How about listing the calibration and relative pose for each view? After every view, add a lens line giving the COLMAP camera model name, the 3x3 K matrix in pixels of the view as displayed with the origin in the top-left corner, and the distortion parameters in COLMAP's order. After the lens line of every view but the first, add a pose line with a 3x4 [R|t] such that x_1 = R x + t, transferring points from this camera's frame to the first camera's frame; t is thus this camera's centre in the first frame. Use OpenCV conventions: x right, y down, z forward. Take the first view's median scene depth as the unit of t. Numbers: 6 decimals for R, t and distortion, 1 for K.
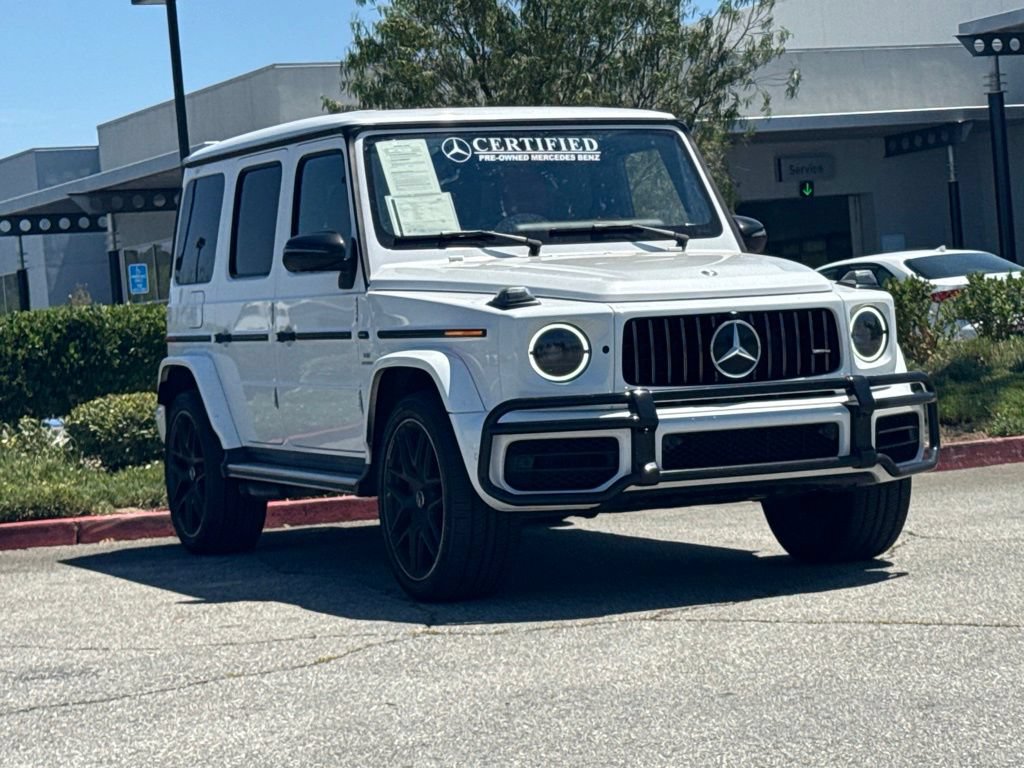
lens RADIAL K [[2562.8, 0, 512.0], [0, 2562.8, 384.0], [0, 0, 1]] dist [0.220305, 0.456873]
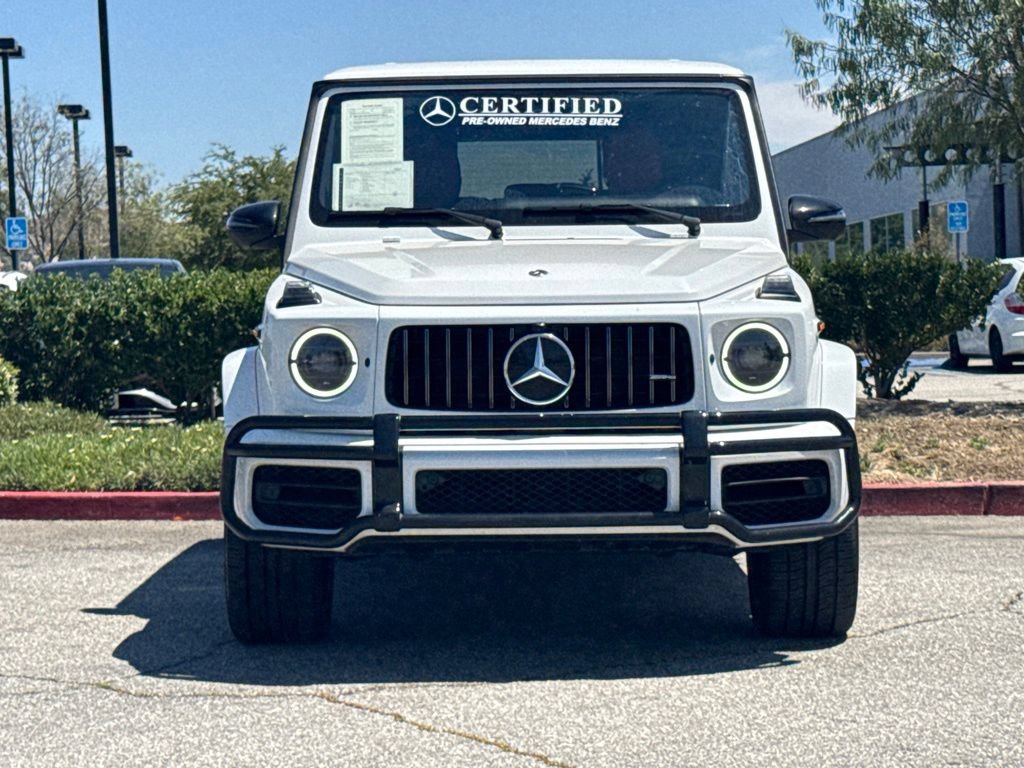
lens RADIAL K [[2562.8, 0, 512.0], [0, 2562.8, 384.0], [0, 0, 1]] dist [0.220305, 0.456873]
pose [[0.913415, 0.057679, -0.402923, 0.362715], [-0.045597, 0.998178, 0.039523, -0.036308], [0.404468, -0.017729, 0.914380, 0.230618]]
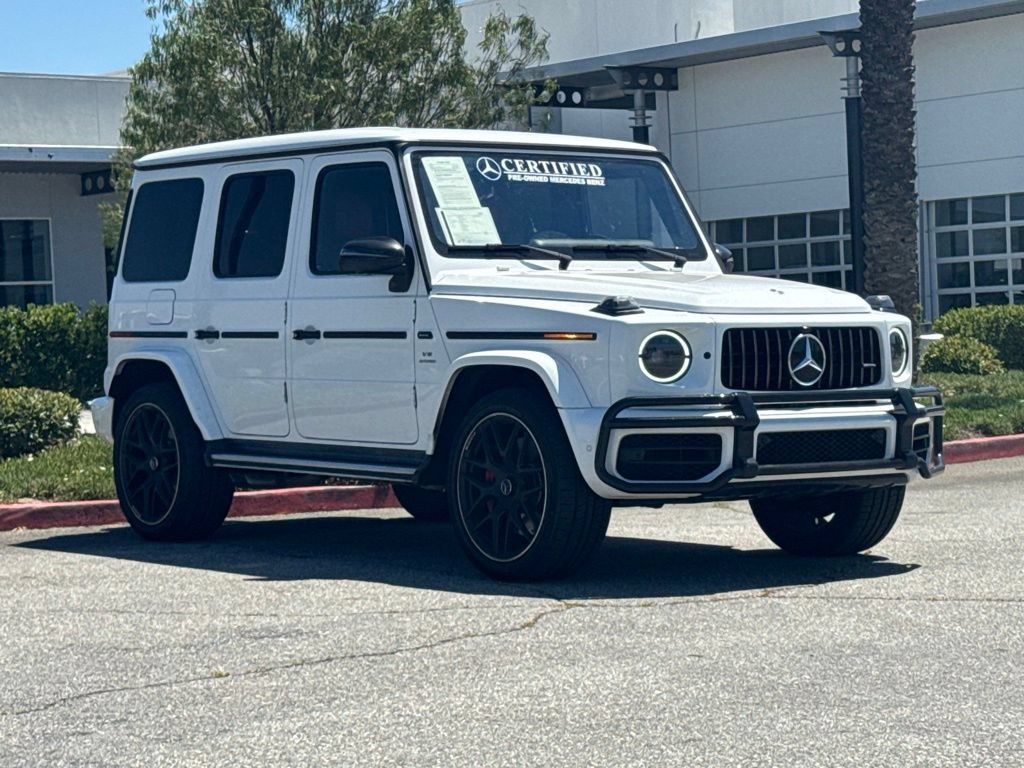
lens RADIAL K [[2562.8, 0, 512.0], [0, 2562.8, 384.0], [0, 0, 1]] dist [0.220305, 0.456873]
pose [[0.973171, 0.036637, 0.227145, -0.262617], [-0.033735, 0.999292, -0.016647, 0.017894], [-0.227594, 0.008538, 0.973719, -0.058339]]
